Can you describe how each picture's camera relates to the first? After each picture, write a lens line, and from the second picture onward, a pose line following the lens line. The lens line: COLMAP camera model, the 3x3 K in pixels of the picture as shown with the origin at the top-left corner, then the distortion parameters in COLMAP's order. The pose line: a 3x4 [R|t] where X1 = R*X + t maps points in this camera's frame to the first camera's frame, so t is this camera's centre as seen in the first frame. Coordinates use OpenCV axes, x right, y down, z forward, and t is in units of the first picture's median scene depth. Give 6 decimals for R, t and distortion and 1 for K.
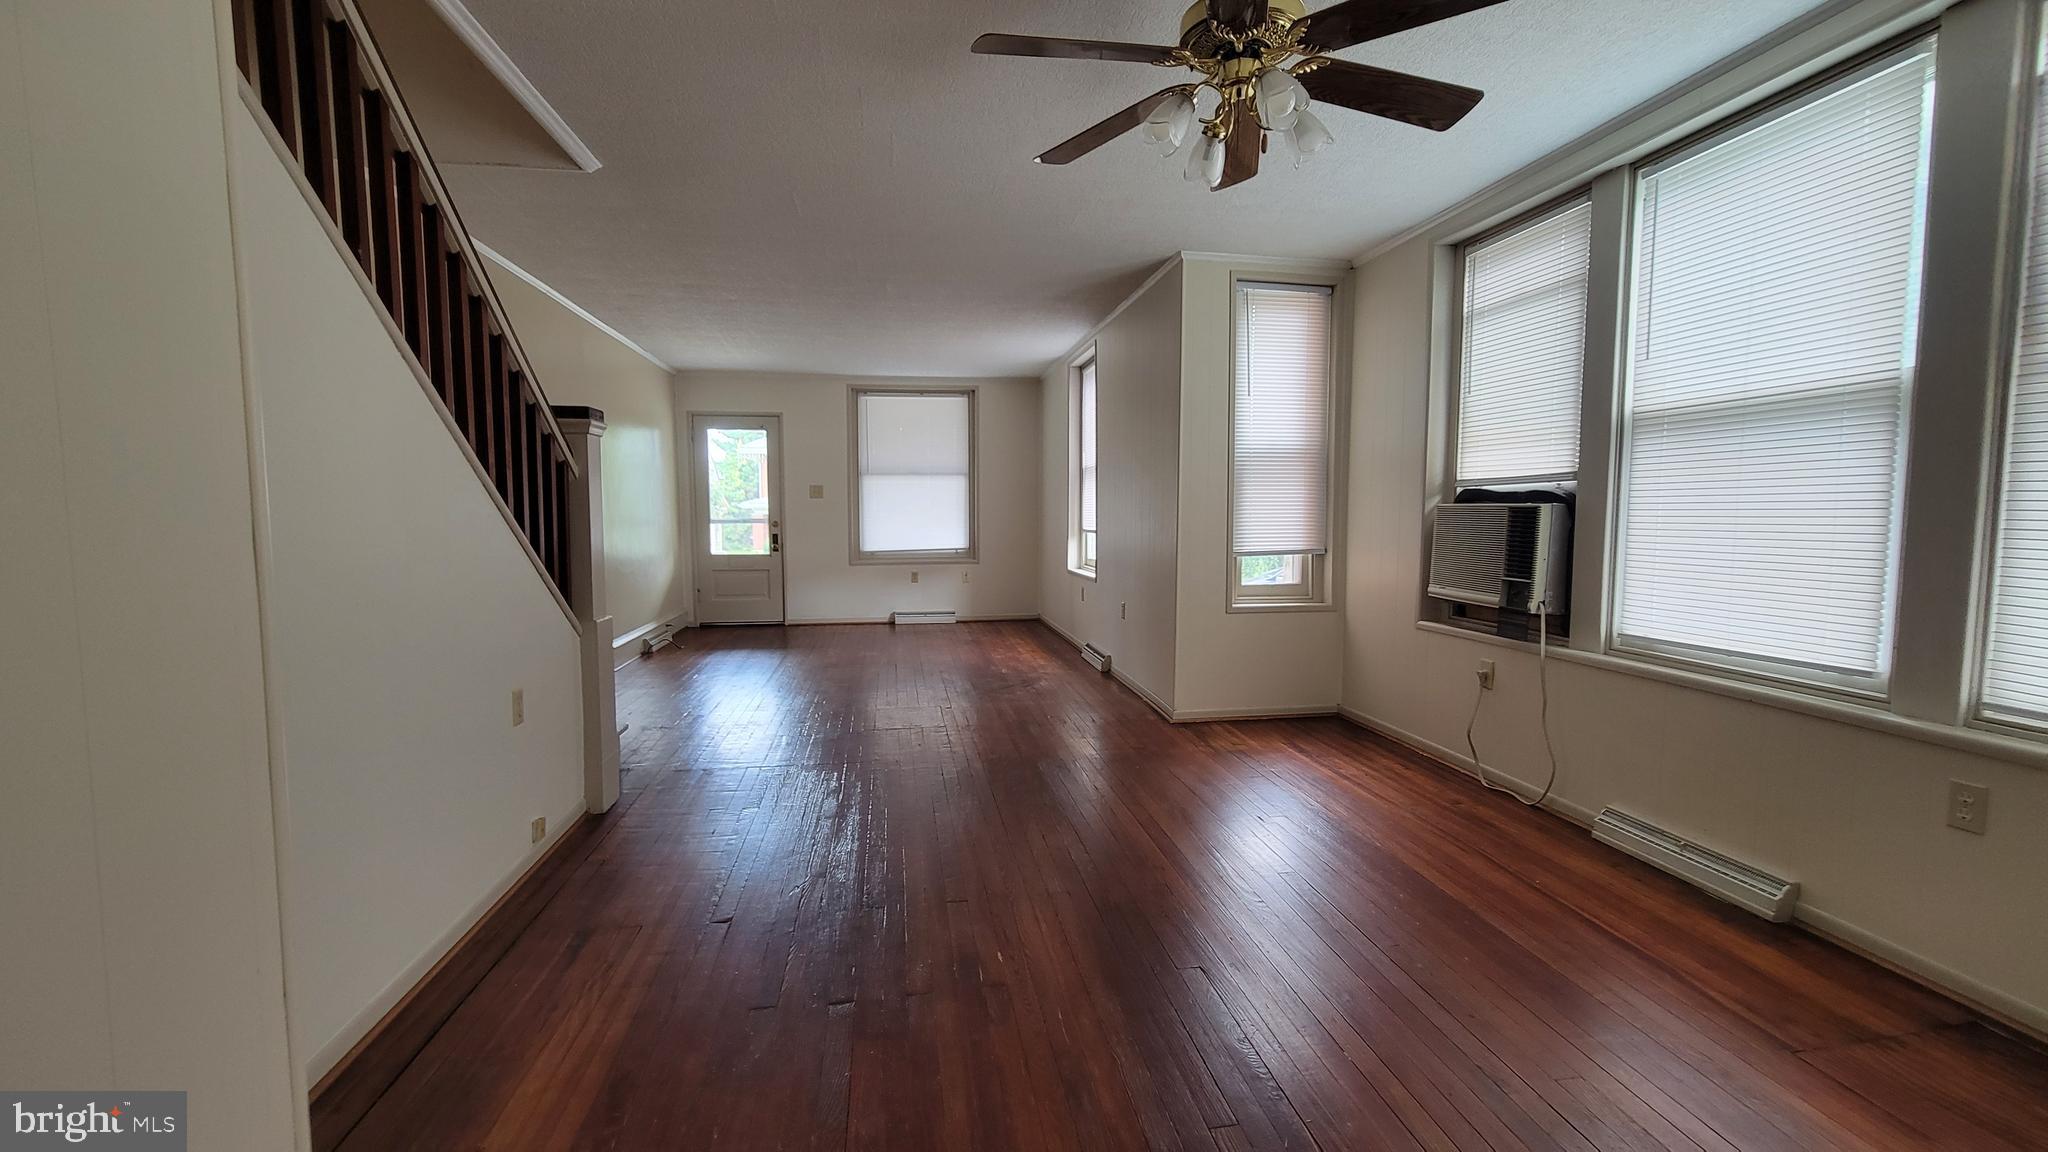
lens RADIAL K [[834.2, 0, 1016.7], [0, 834.2, 571.4], [0, 0, 1]] dist [0.000872, 0.000000]
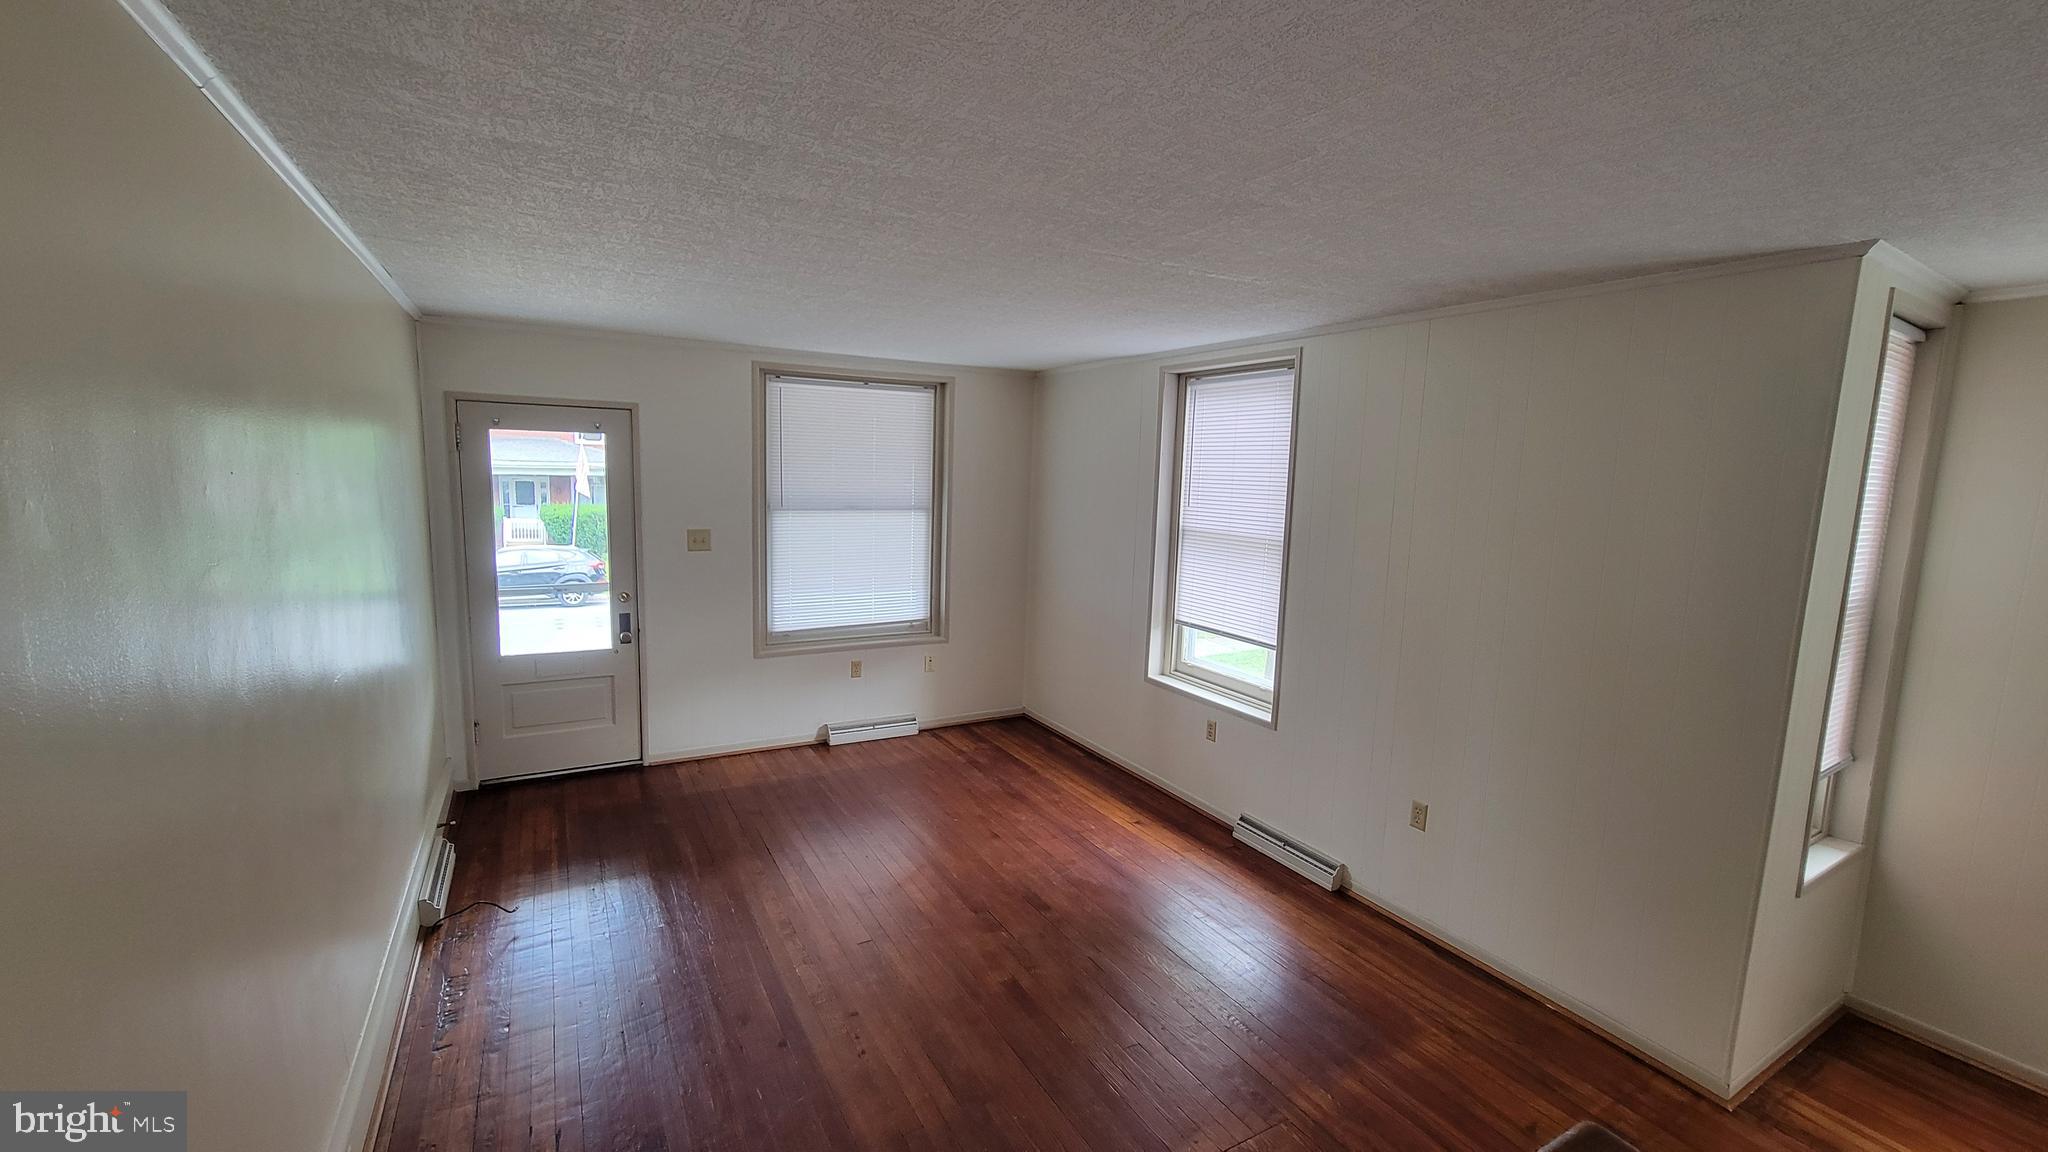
lens RADIAL K [[834.2, 0, 1016.7], [0, 834.2, 571.4], [0, 0, 1]] dist [0.000872, 0.000000]
pose [[0.934003, -0.010816, 0.357102, -0.238802], [-0.009025, 0.998508, 0.053849, -0.106012], [-0.357152, -0.053518, 0.932512, 0.360733]]
